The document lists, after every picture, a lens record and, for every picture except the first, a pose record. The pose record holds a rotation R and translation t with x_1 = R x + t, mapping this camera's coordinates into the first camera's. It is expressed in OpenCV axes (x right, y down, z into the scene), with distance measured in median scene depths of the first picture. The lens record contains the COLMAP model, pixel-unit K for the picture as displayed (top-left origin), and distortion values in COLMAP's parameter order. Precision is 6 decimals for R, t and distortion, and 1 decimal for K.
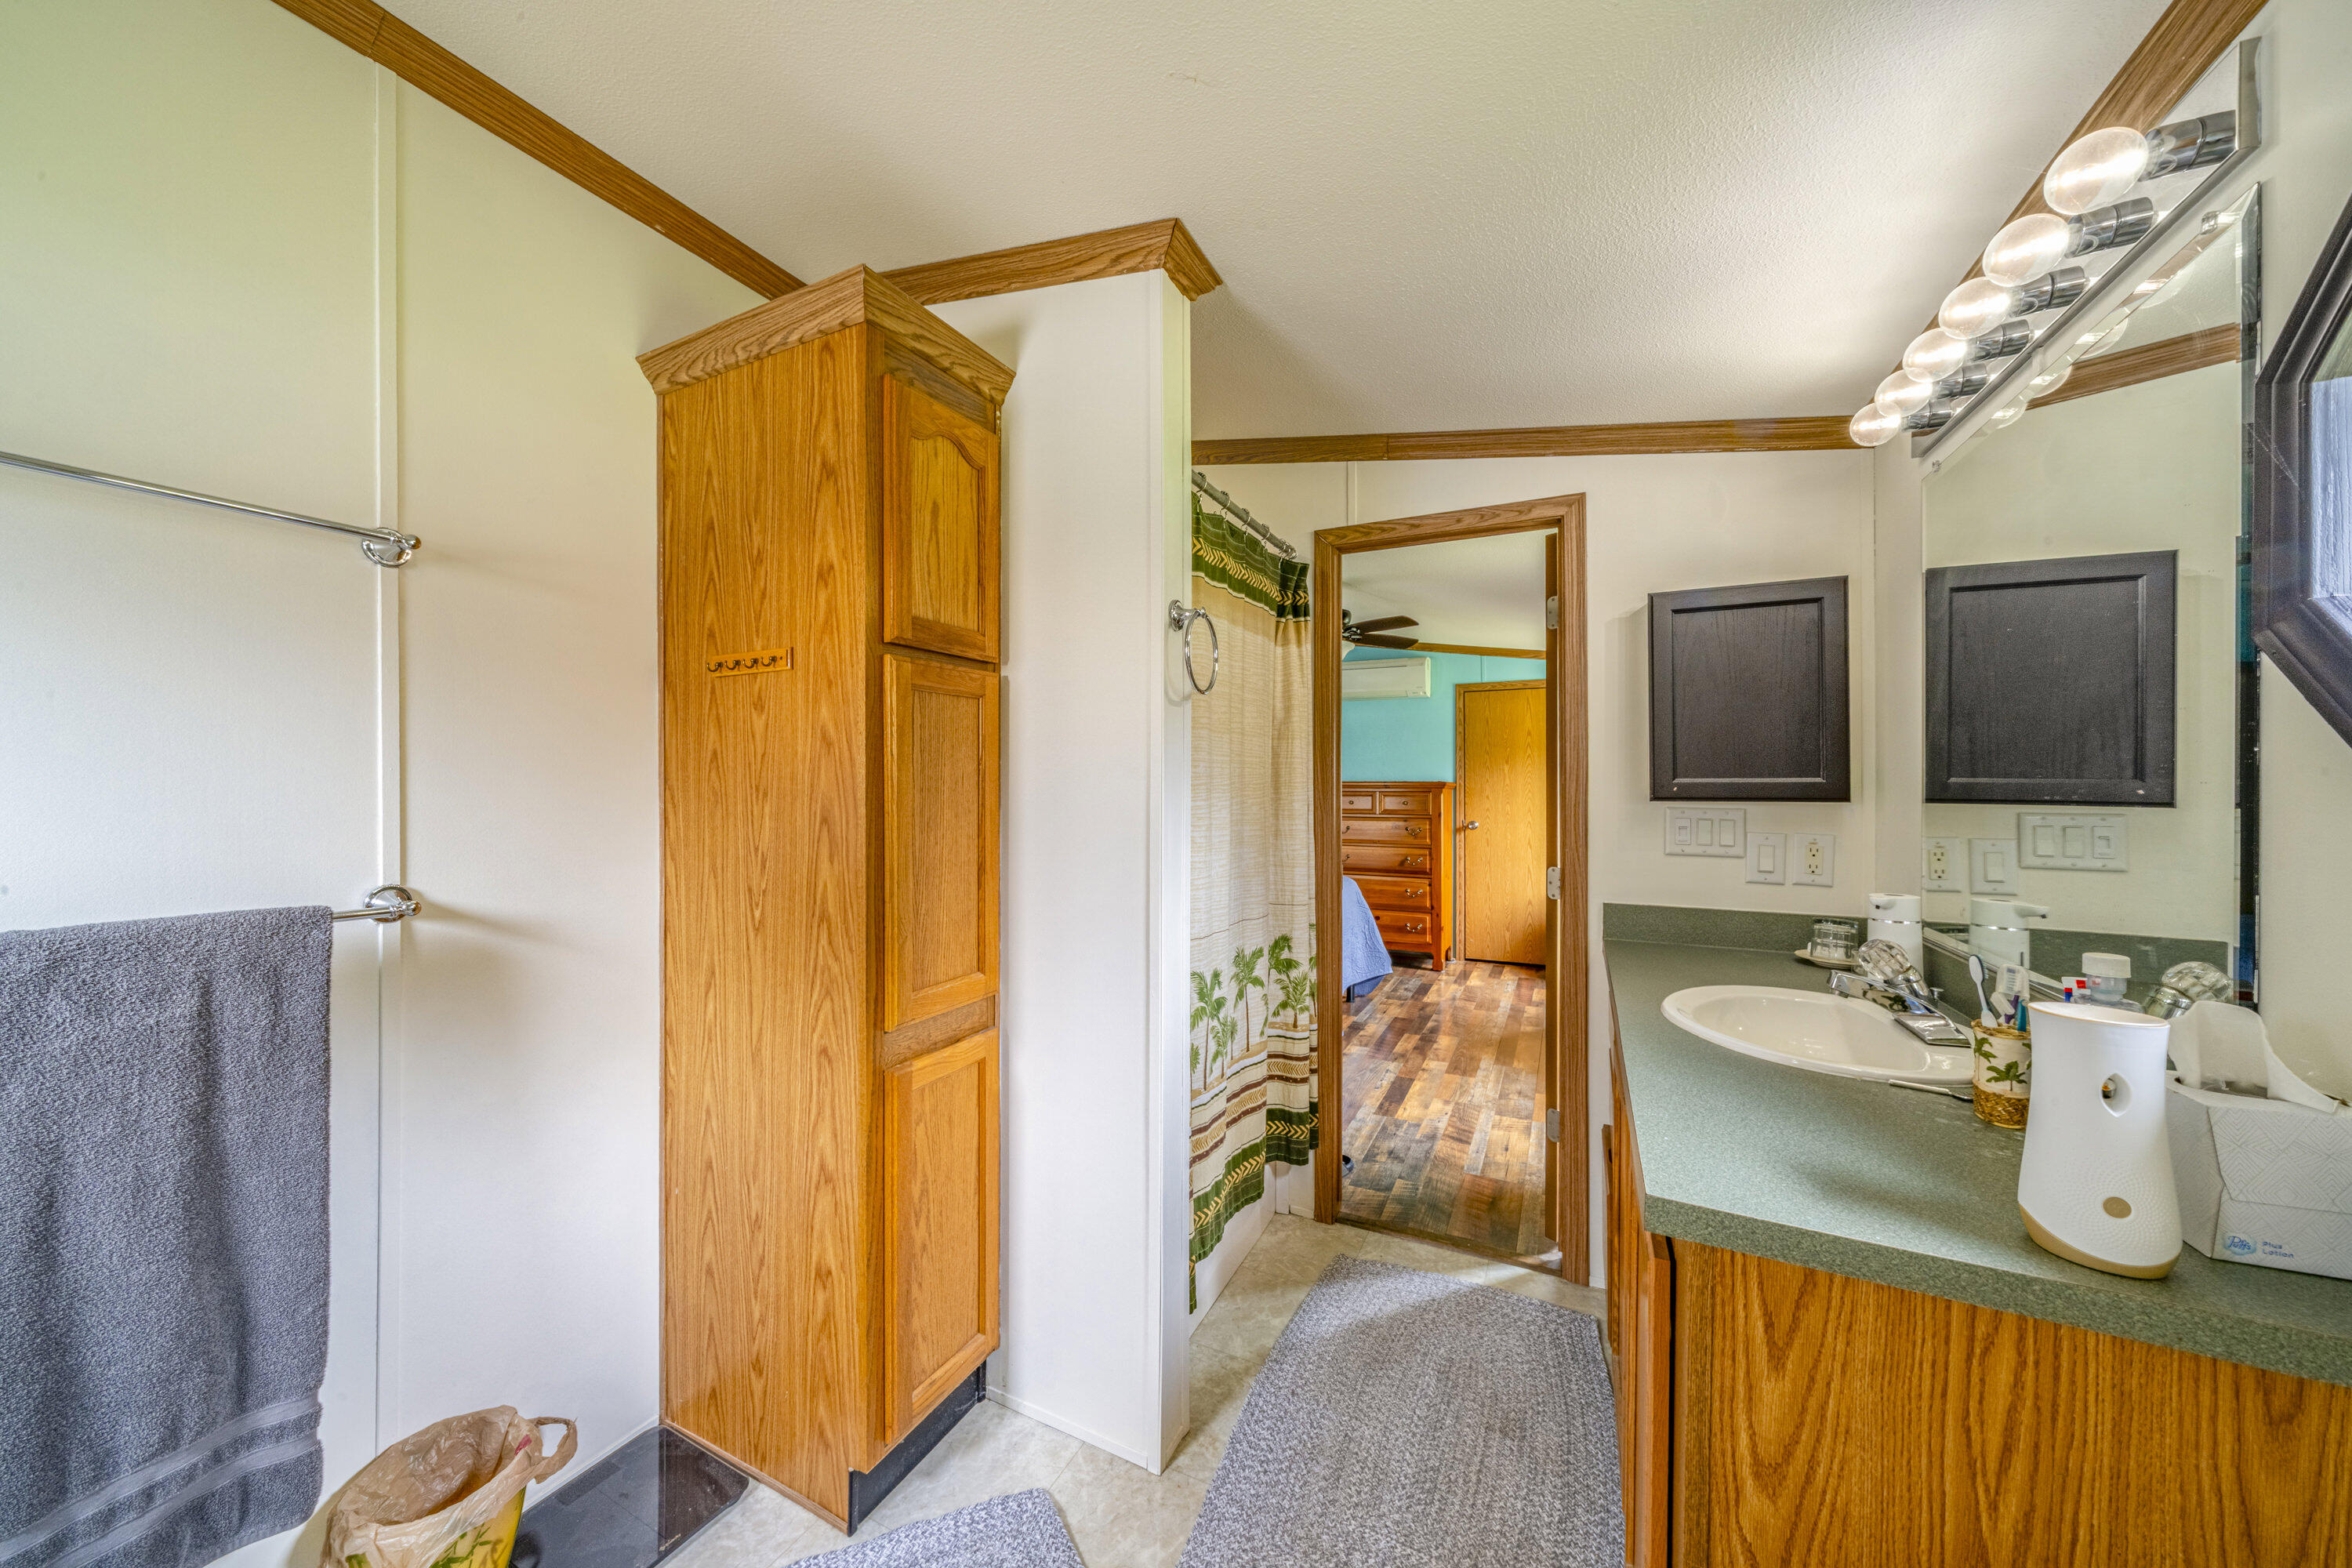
lens RADIAL K [[831.8, 0, 1158.1], [0, 831.8, 784.3], [0, 0, 1]] dist [-0.010868, 0.002273]
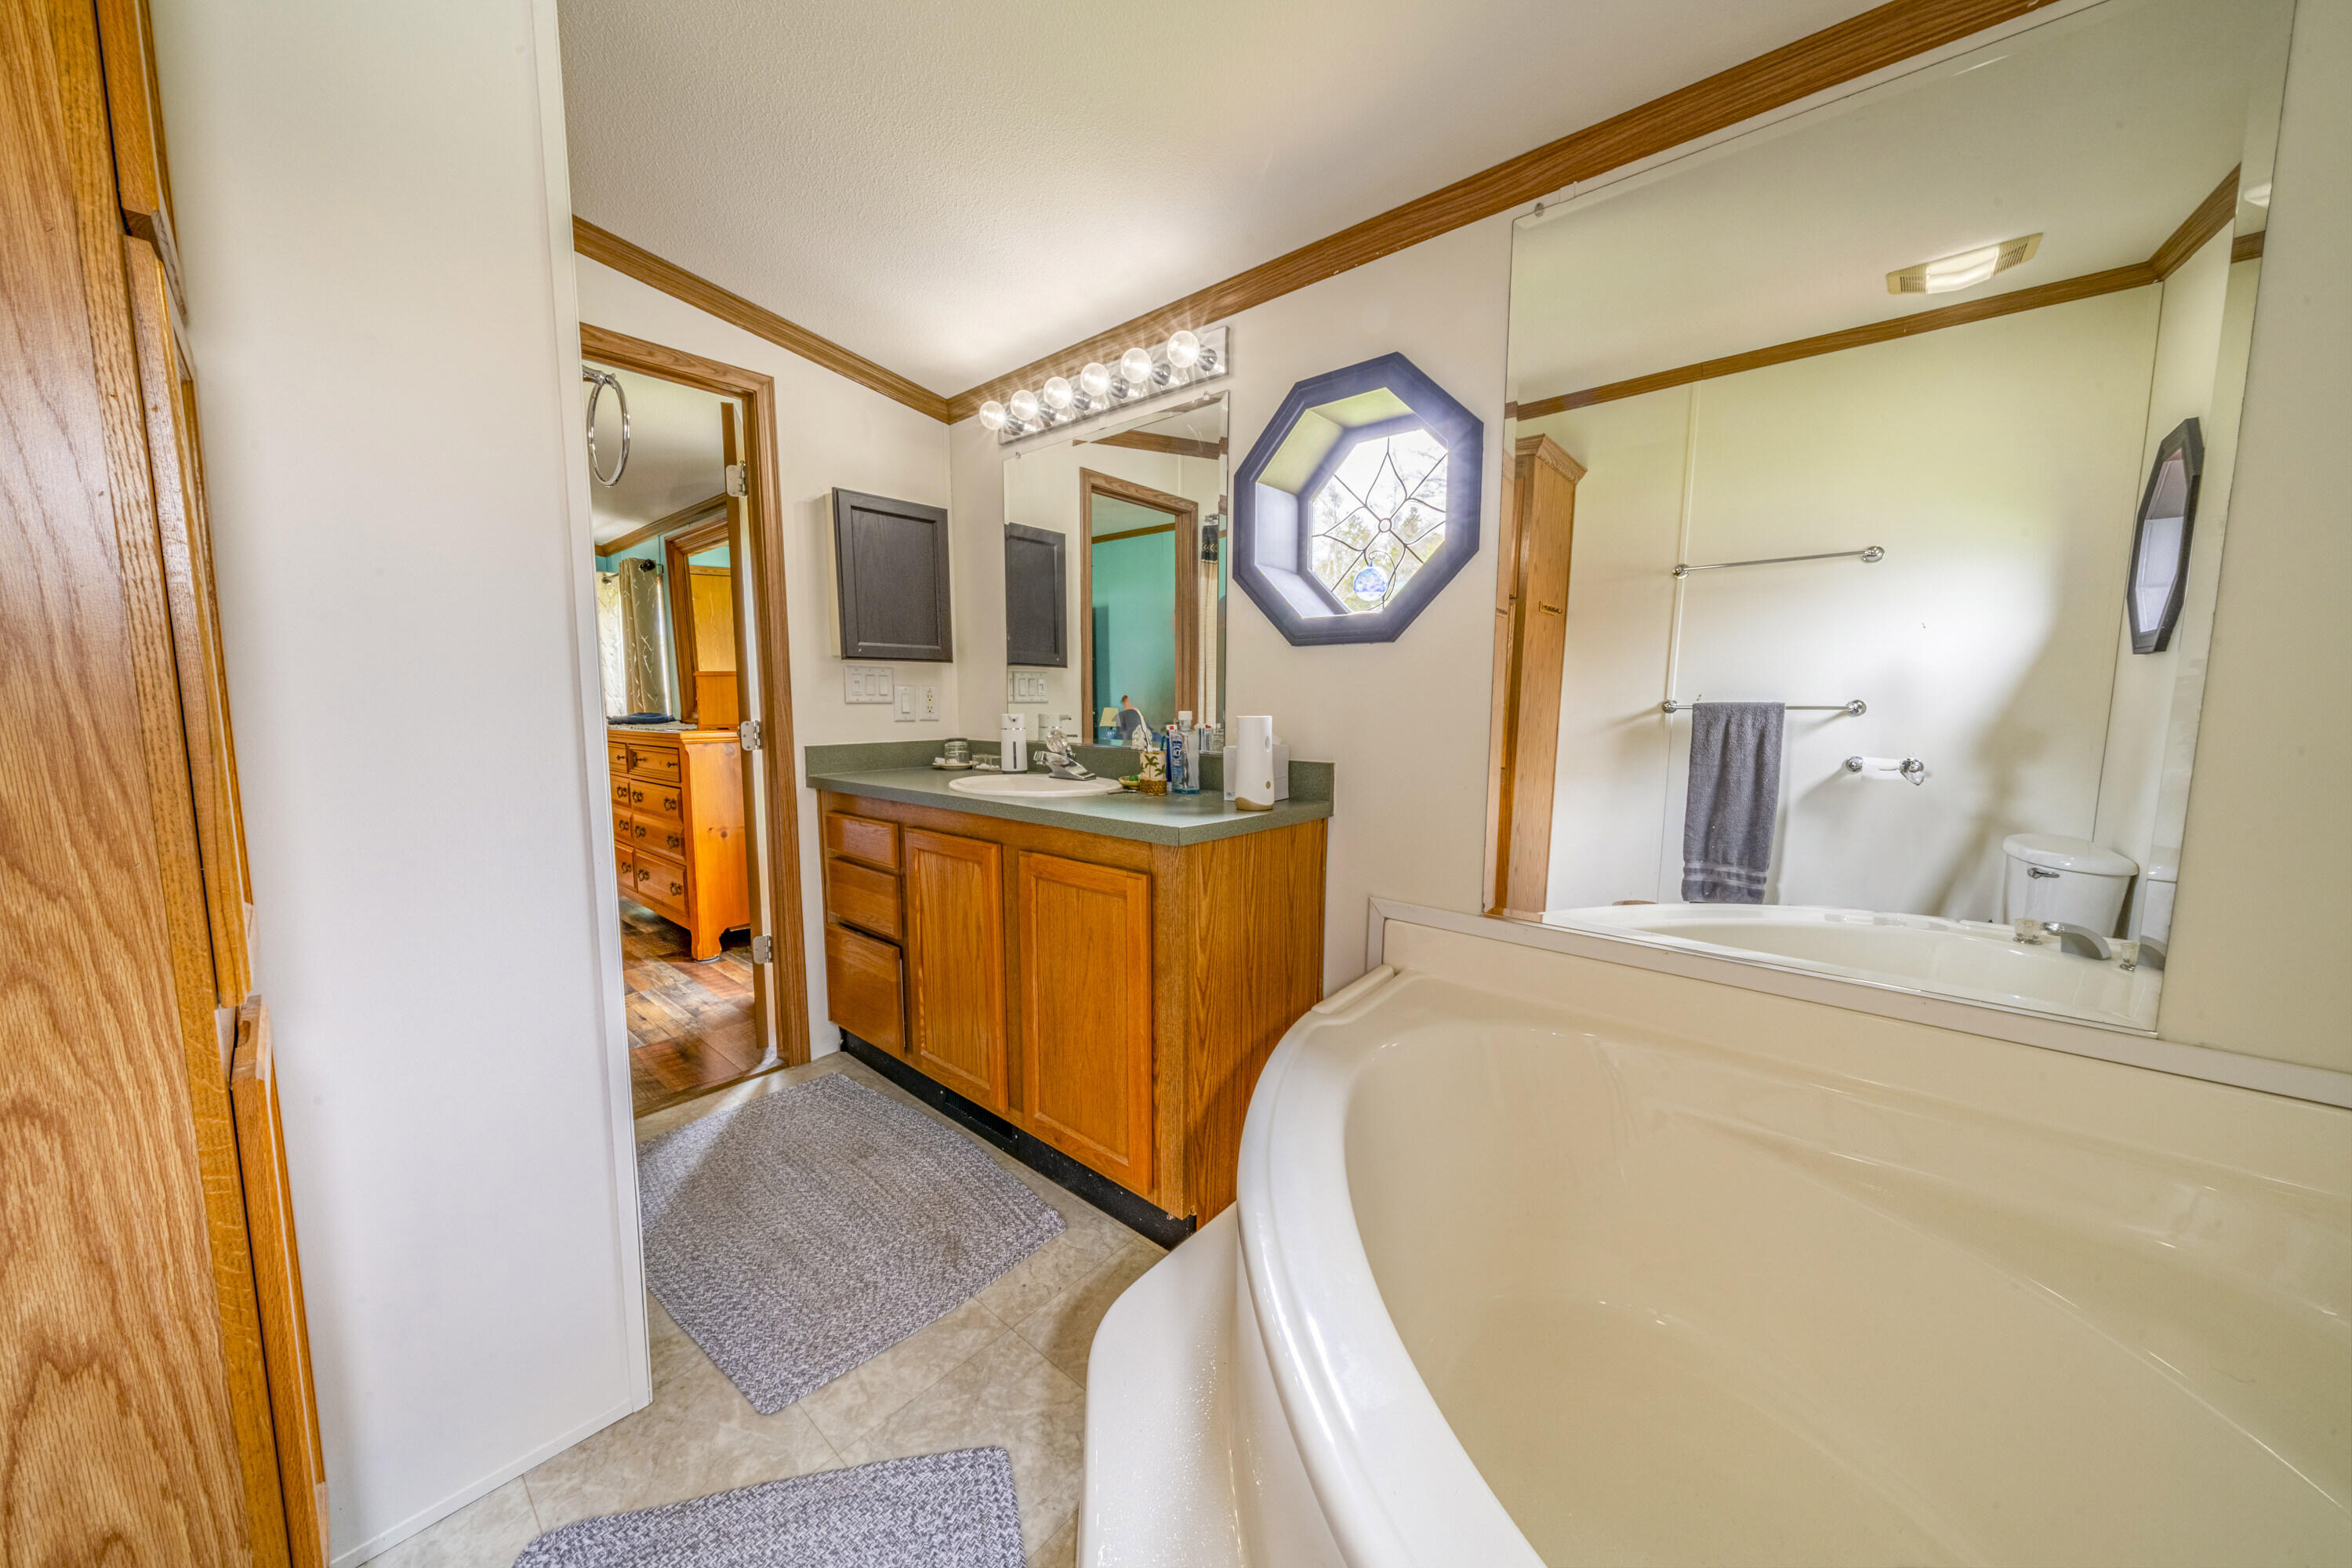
lens RADIAL K [[831.8, 0, 1161.0], [0, 831.8, 791.7], [0, 0, 1]] dist [-0.010868, 0.002273]
pose [[0.231581, -0.107074, 0.966905, -0.529721], [-0.003445, 0.993828, 0.110881, 0.078877], [-0.972810, -0.029009, 0.229782, 0.240966]]
